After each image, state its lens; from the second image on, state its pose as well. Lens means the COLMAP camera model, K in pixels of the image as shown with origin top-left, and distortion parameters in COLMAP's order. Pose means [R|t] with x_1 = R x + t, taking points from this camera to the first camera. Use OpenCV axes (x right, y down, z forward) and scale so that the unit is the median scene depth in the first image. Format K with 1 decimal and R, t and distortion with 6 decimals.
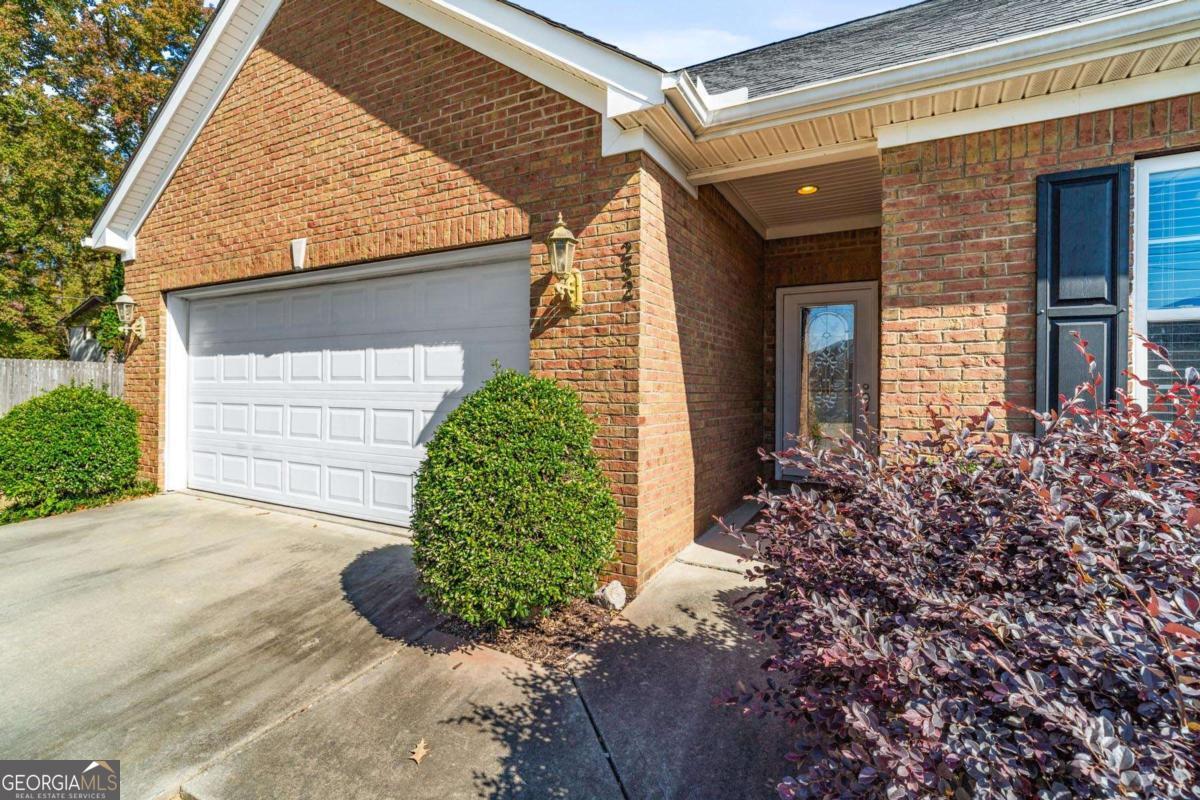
lens RADIAL K [[570.2, 0, 595.3], [0, 570.2, 394.9], [0, 0, 1]] dist [-0.015144, 0.007761]
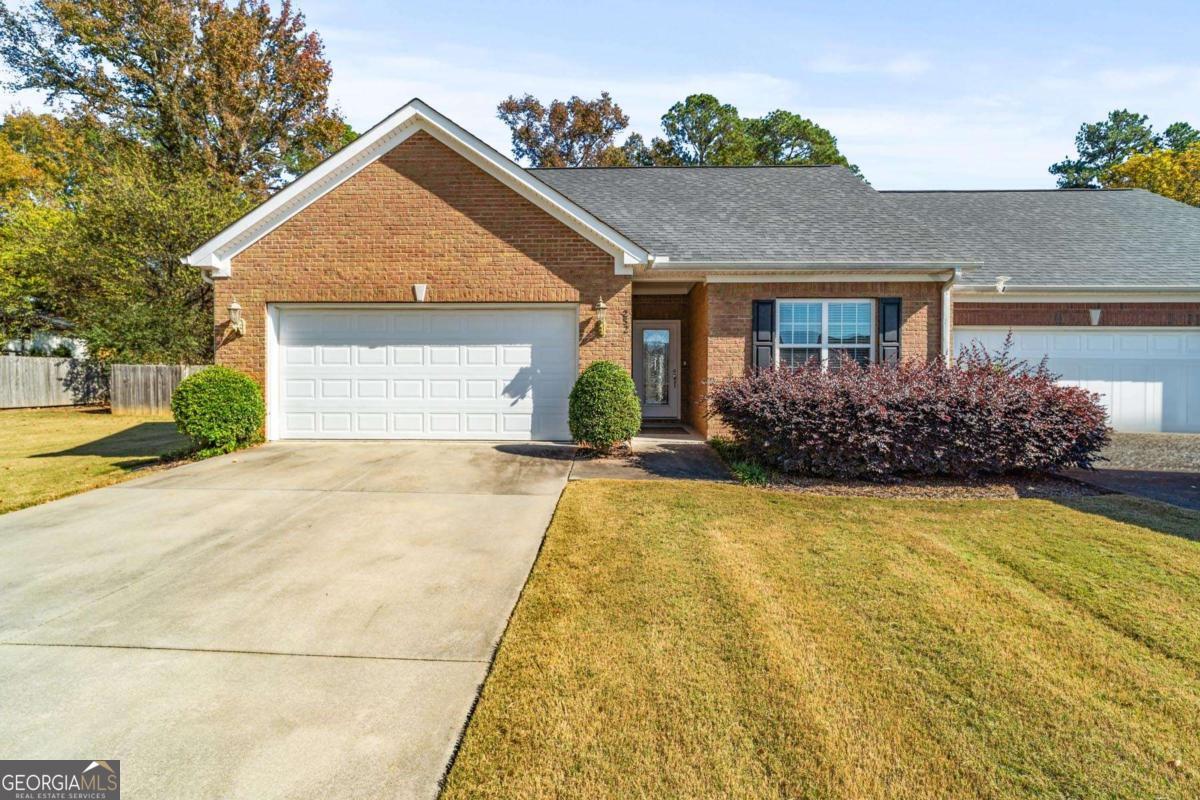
lens RADIAL K [[570.2, 0, 608.4], [0, 570.2, 394.6], [0, 0, 1]] dist [-0.015144, 0.007761]
pose [[0.887240, -0.016605, 0.461010, -1.088943], [0.009555, 0.999799, 0.017623, 0.059184], [-0.461210, -0.011231, 0.887220, -1.123442]]
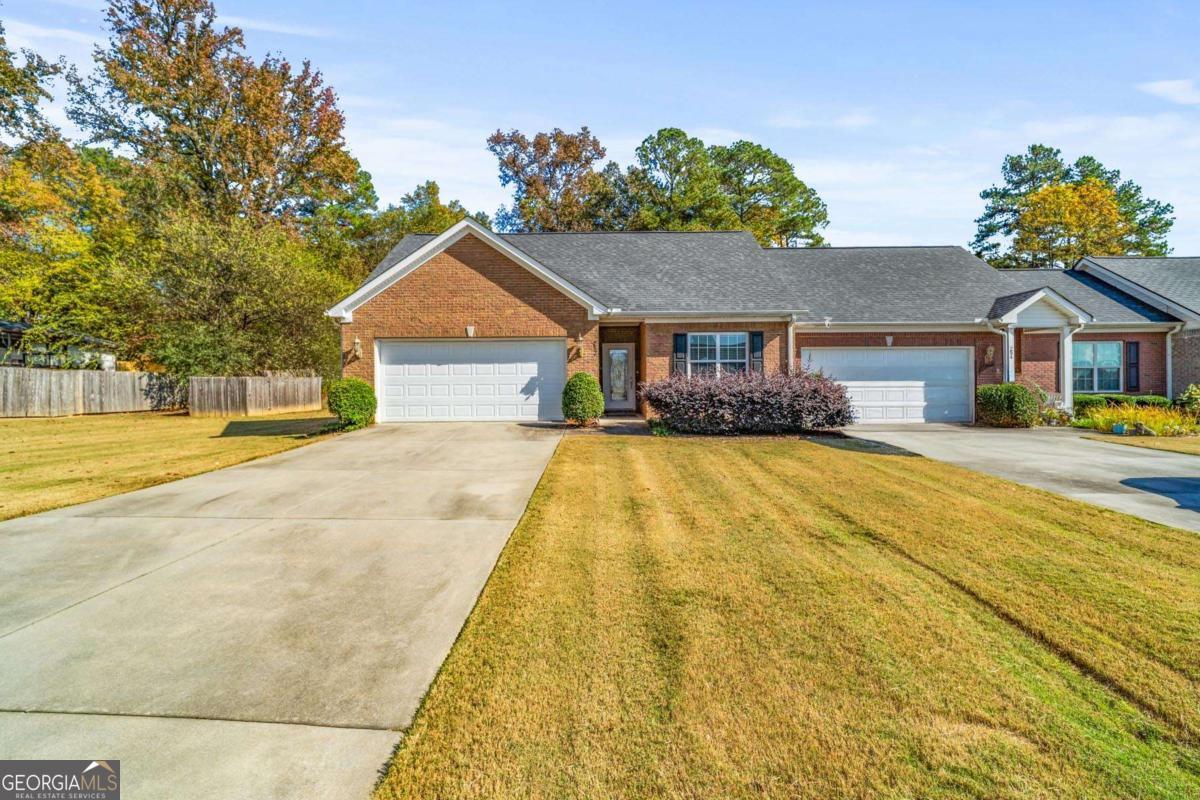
lens RADIAL K [[570.2, 0, 609.9], [0, 570.2, 398.5], [0, 0, 1]] dist [-0.015144, 0.007761]
pose [[0.872007, -0.024154, 0.488898, -1.762067], [0.020891, 0.999708, 0.012129, 0.099623], [-0.489048, -0.000363, 0.872257, -2.515271]]
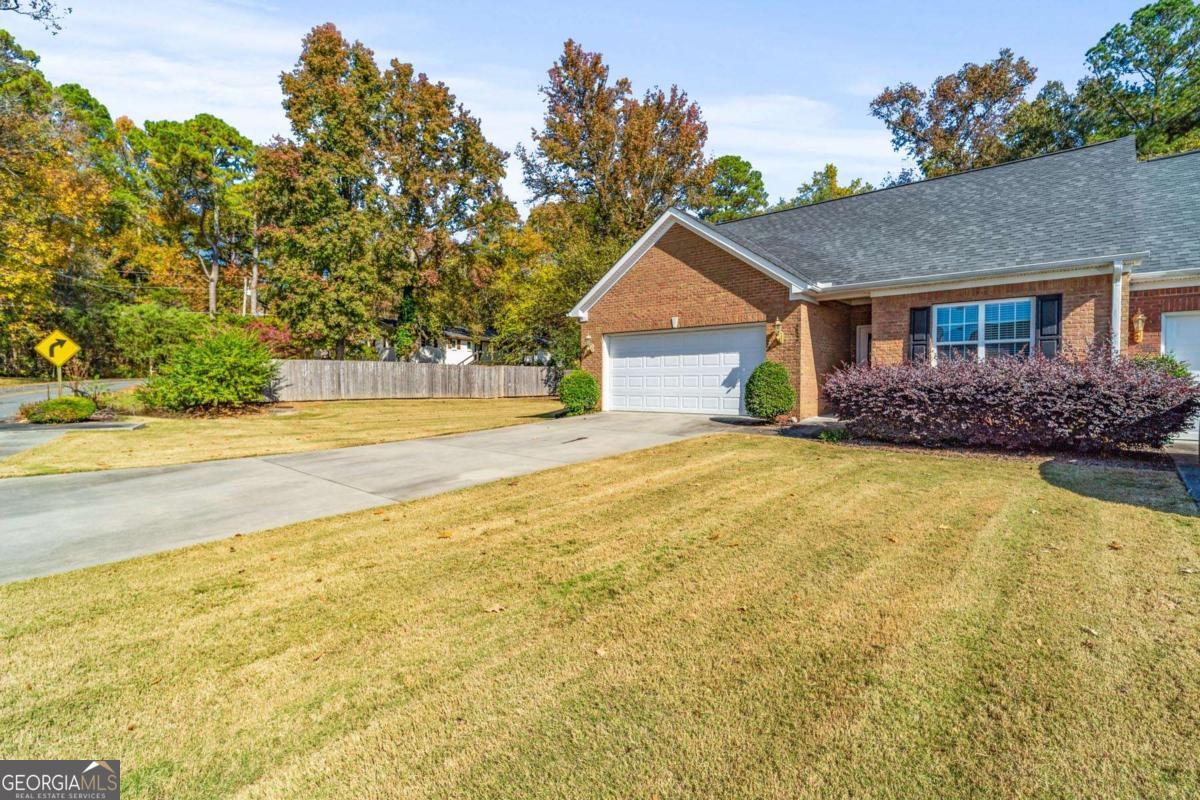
lens RADIAL K [[570.2, 0, 603.1], [0, 570.2, 400.0], [0, 0, 1]] dist [-0.015144, 0.007761]
pose [[0.976689, -0.004323, -0.214617, -0.339373], [0.008428, 0.999799, 0.018218, 0.120632], [0.214495, -0.019602, 0.976528, -2.543387]]
